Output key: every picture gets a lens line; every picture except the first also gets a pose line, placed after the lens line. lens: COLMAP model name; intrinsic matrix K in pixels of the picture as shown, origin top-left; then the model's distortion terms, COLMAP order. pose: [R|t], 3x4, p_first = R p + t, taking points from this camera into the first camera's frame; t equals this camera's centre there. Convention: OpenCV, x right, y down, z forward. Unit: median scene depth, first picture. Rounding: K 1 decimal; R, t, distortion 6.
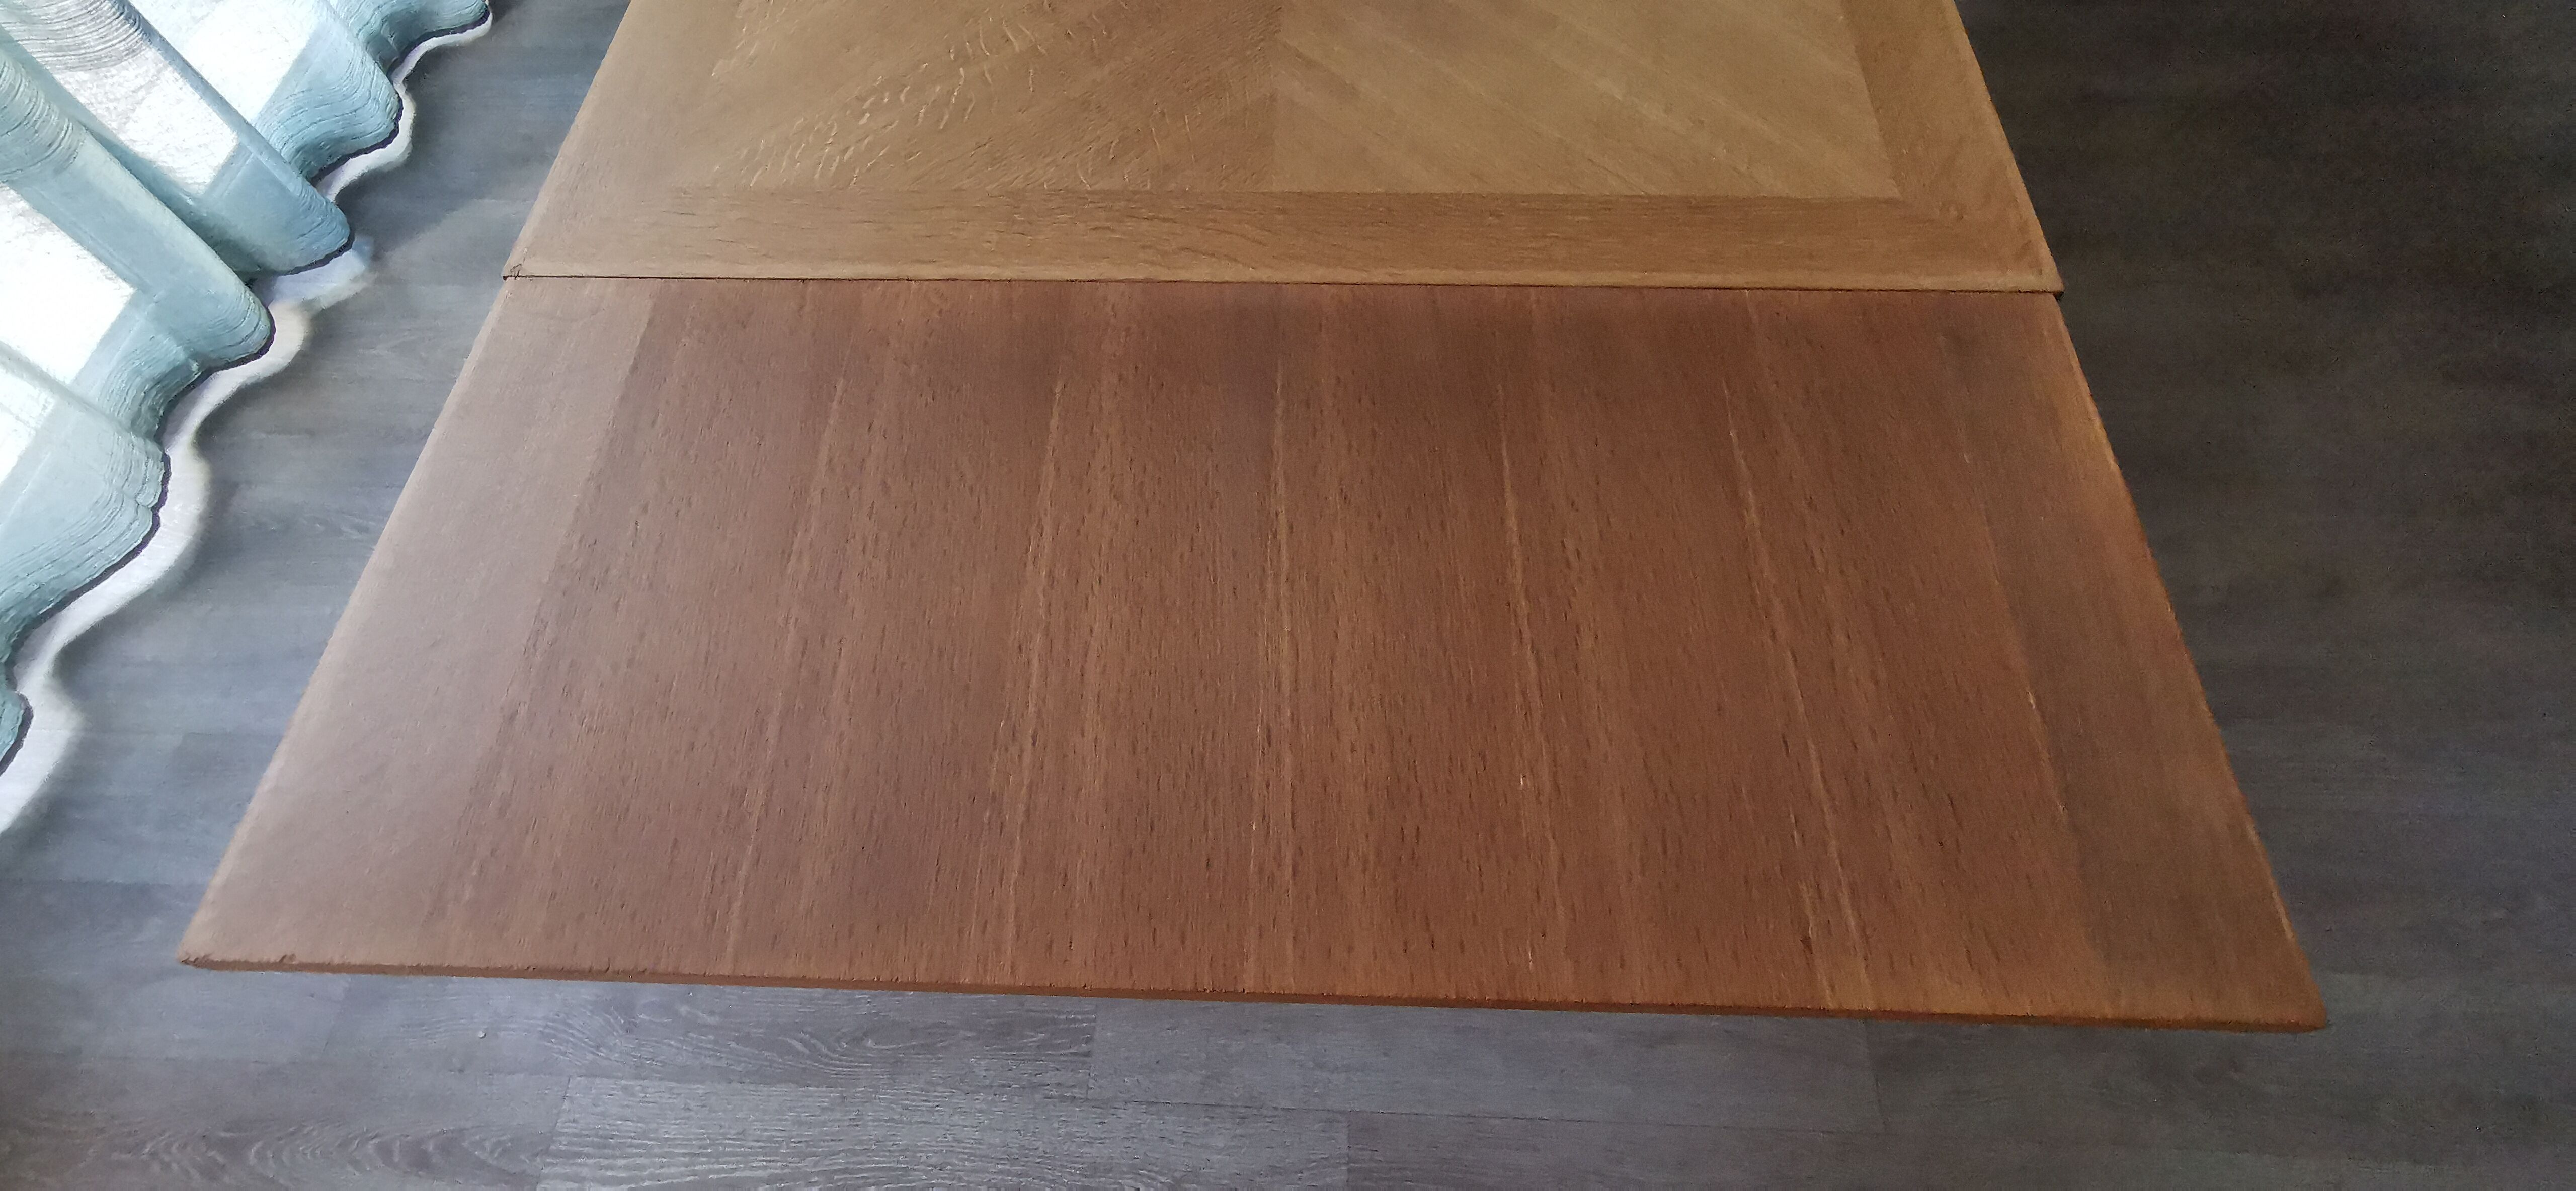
lens RADIAL K [[1179.4, 0, 1288.3], [0, 1179.4, 595.2], [0, 0, 1]] dist [-0.007742, 0.008759]
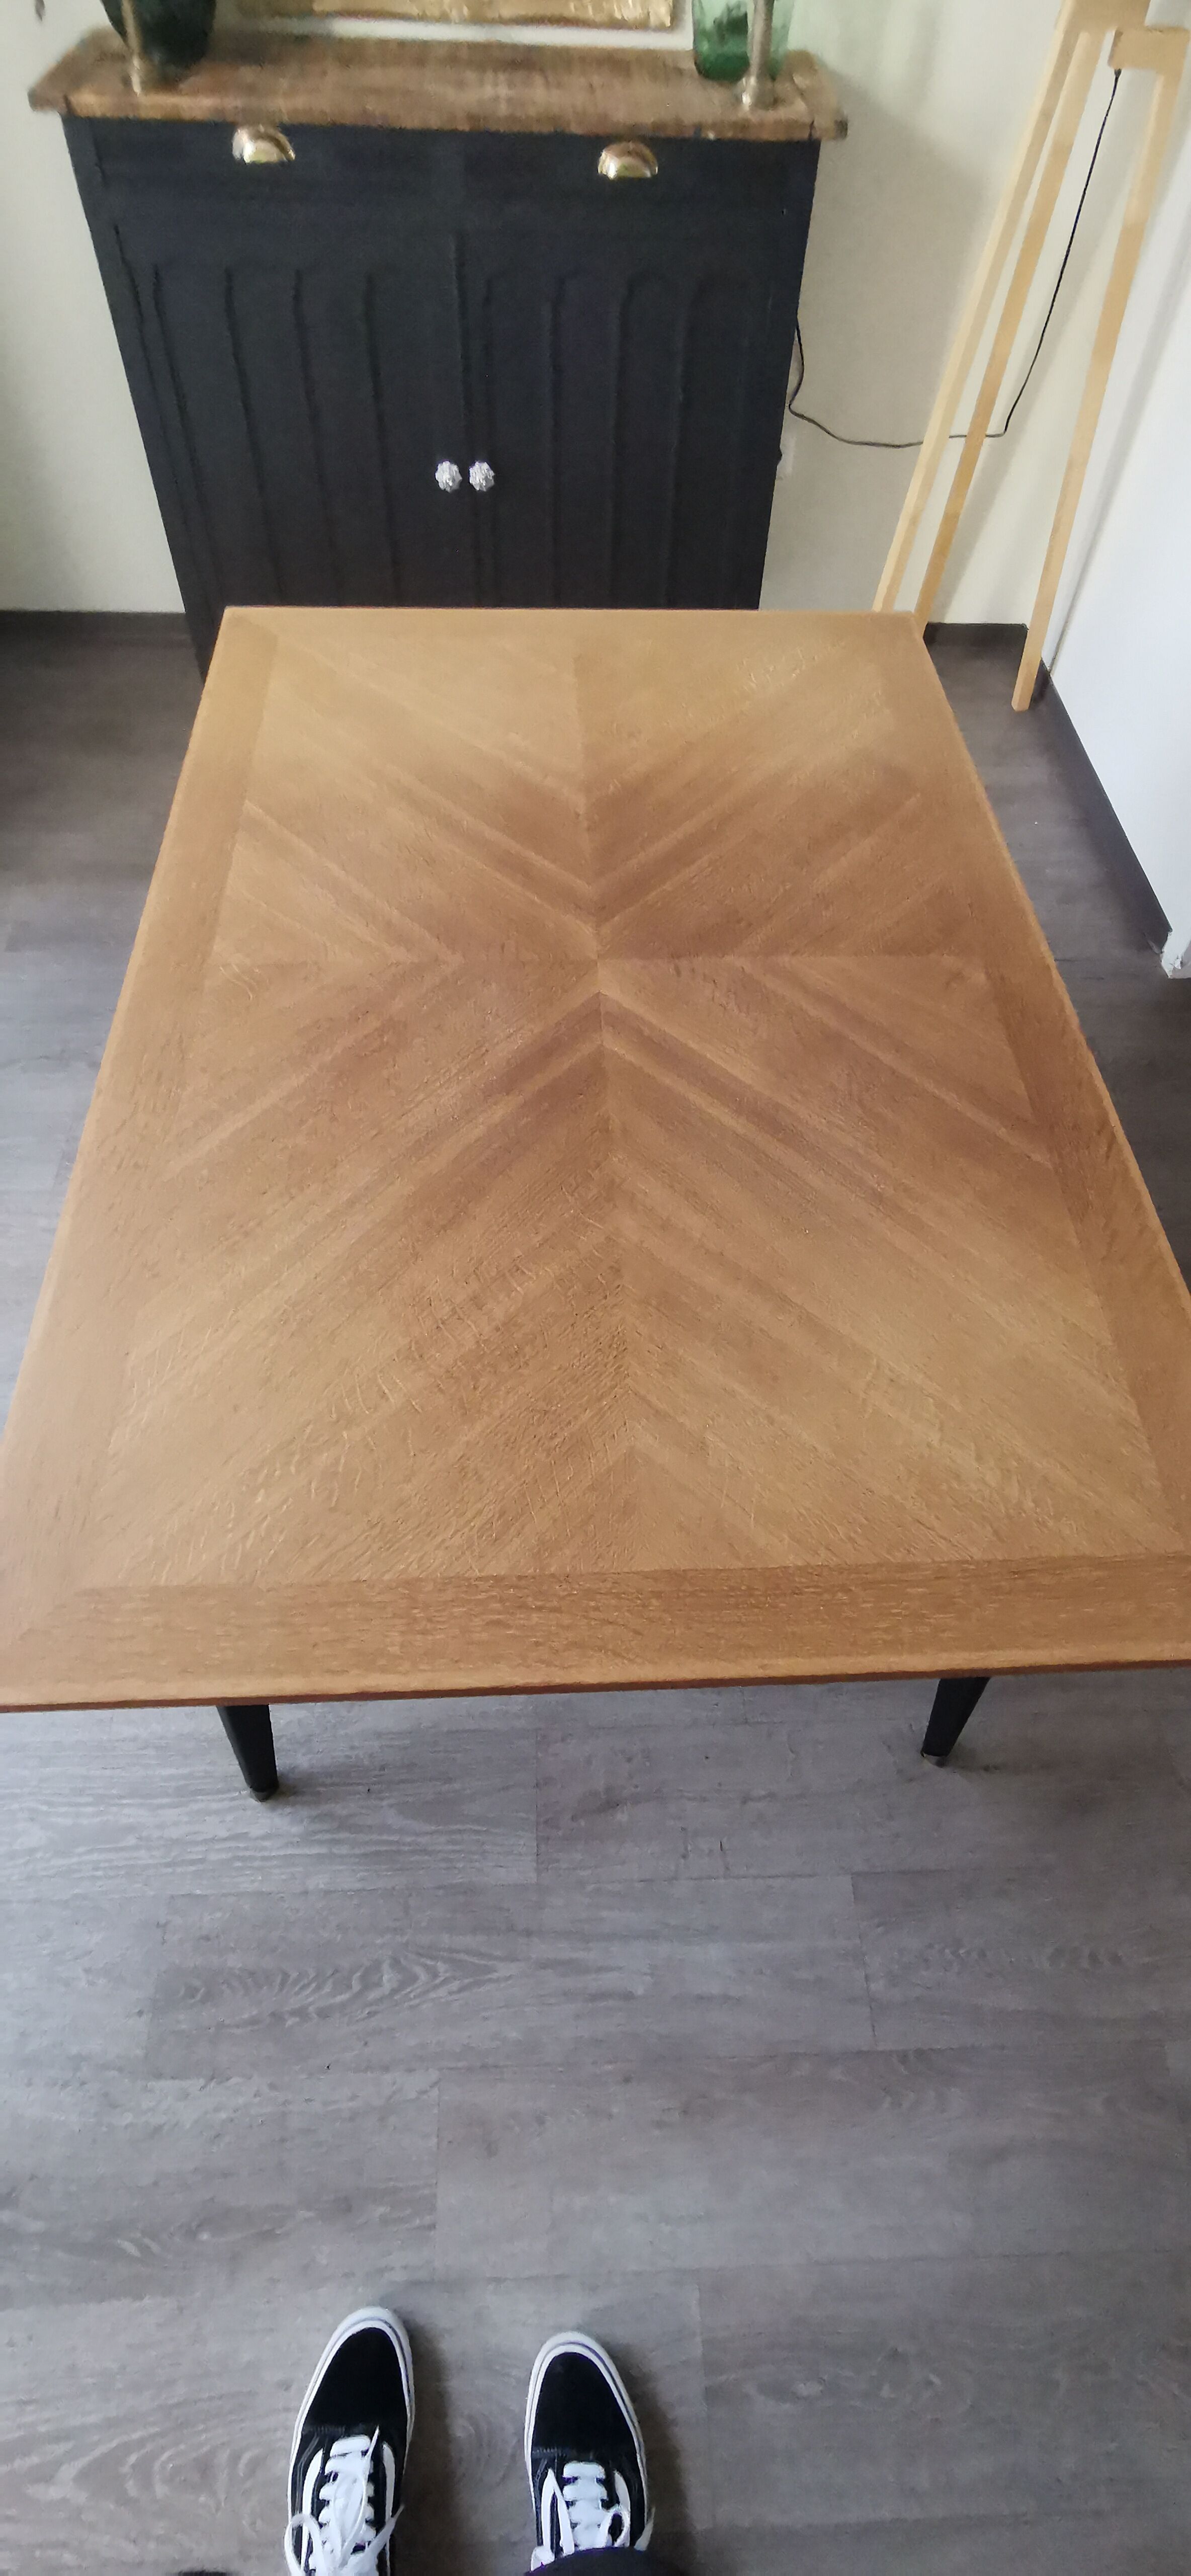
lens RADIAL K [[1179.4, 0, 598.2], [0, 1179.4, 1287.0], [0, 0, 1]] dist [-0.007742, 0.008759]
pose [[0.995937, -0.039330, 0.081014, -0.128777], [0.047321, 0.993940, -0.099213, -0.470065], [-0.076621, 0.102644, 0.991763, -0.120046]]
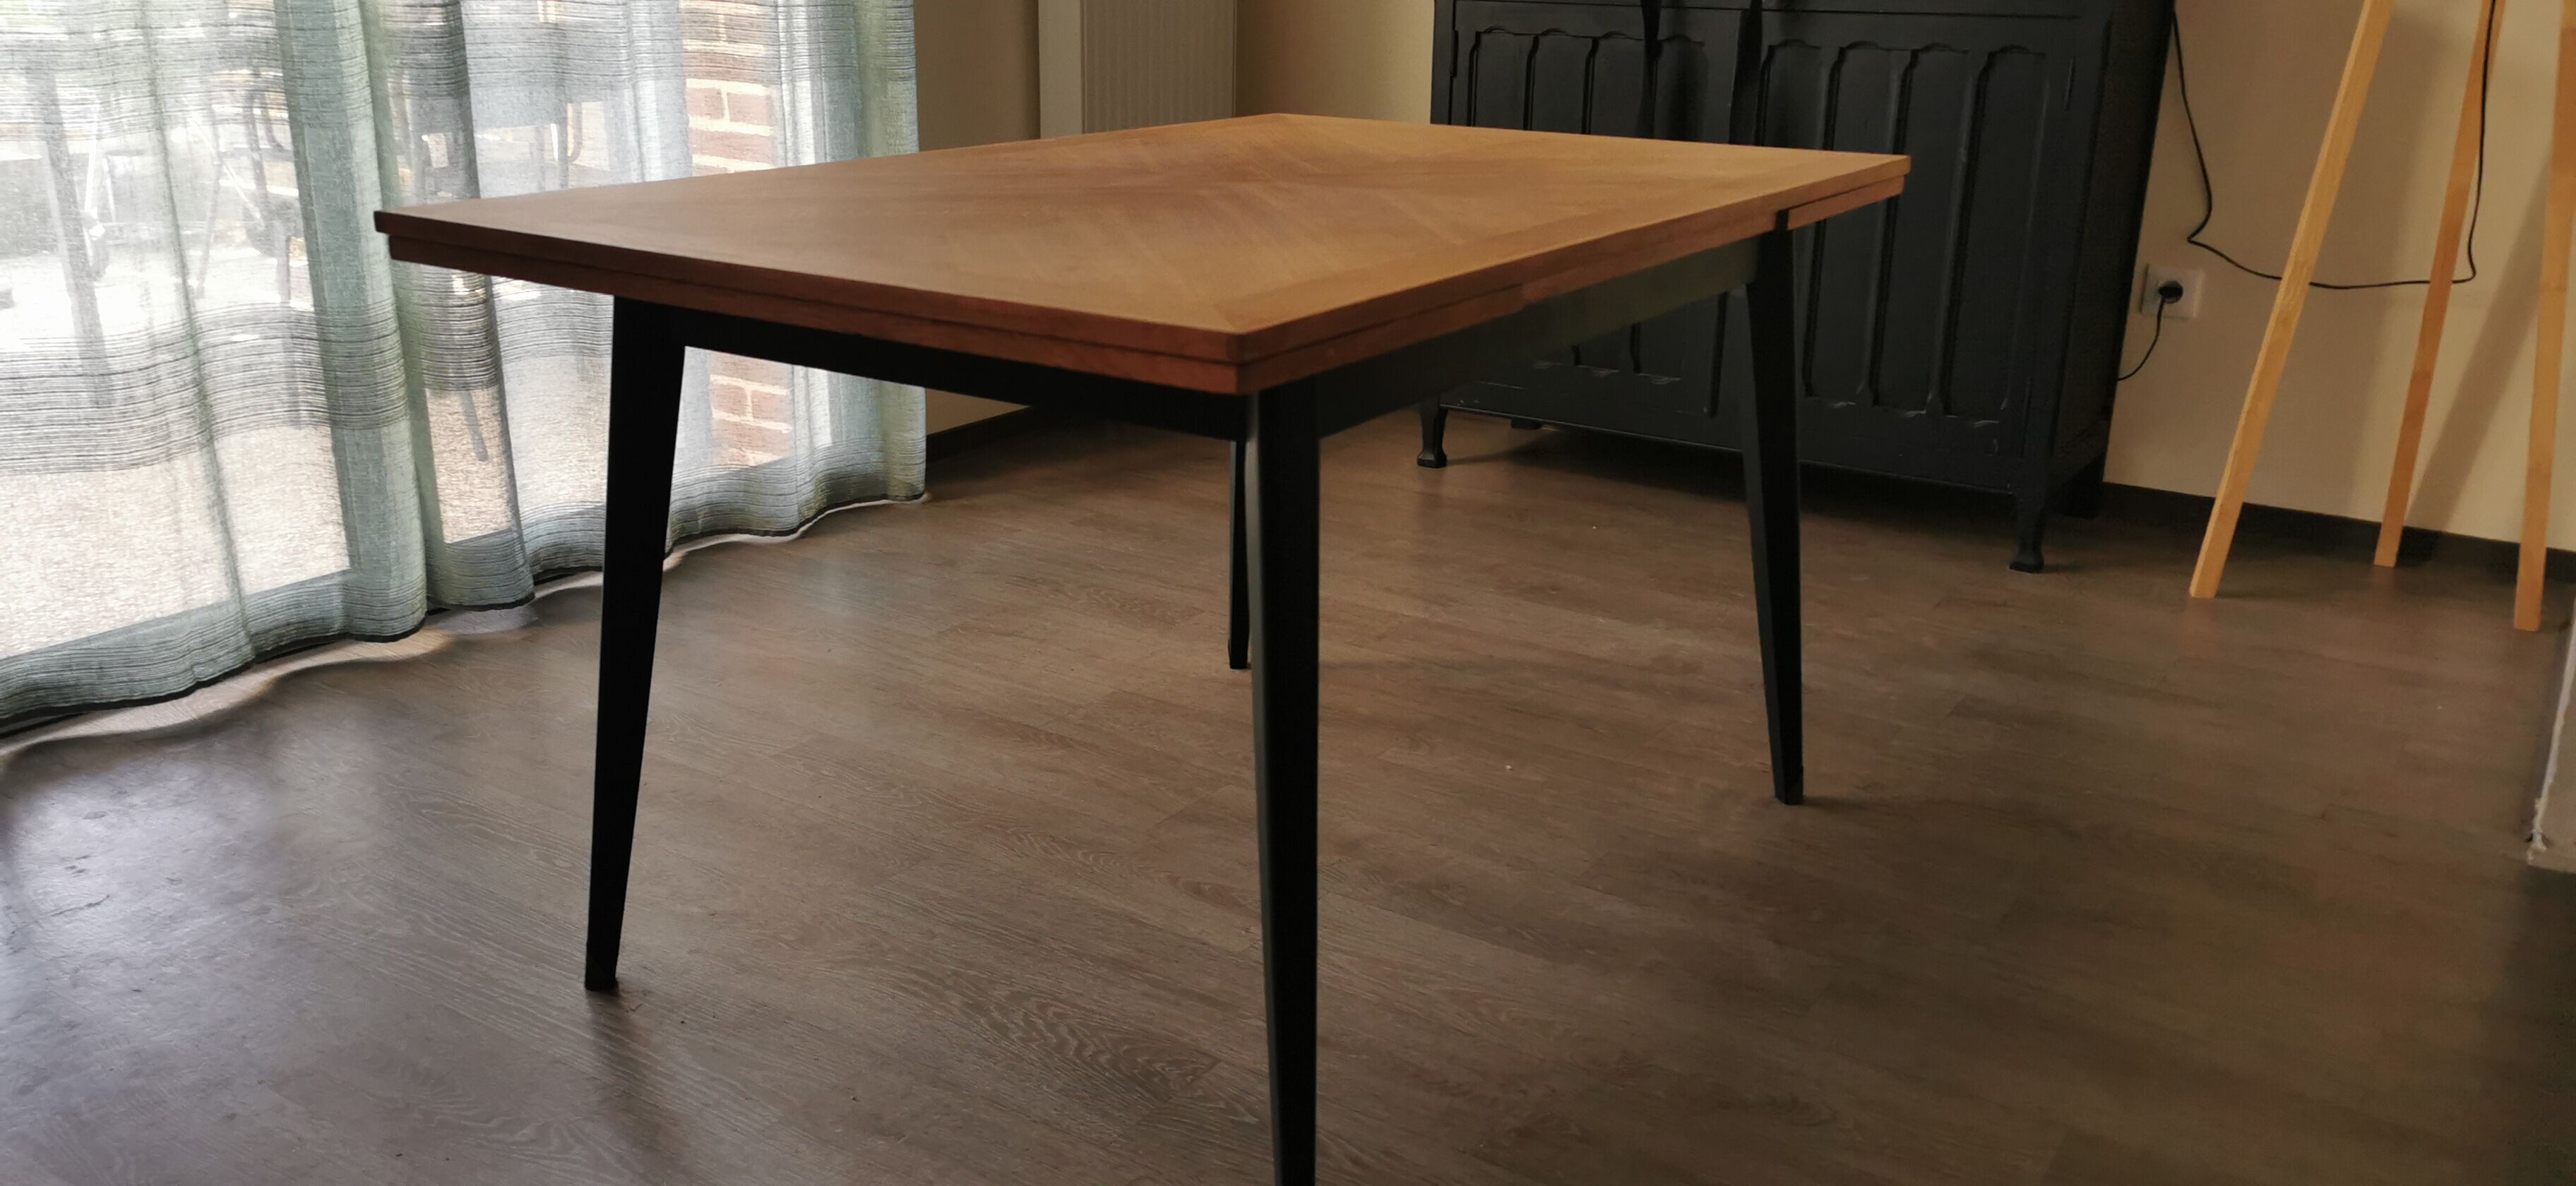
lens RADIAL K [[1973.1, 0, 1298.7], [0, 1973.1, 576.6], [0, 0, 1]] dist [0.039892, -0.016723]
pose [[0.856006, 0.184020, -0.483106, 1.436644], [-0.464124, 0.685147, -0.561393, 0.804624], [0.227691, 0.704777, 0.671898, -0.067925]]
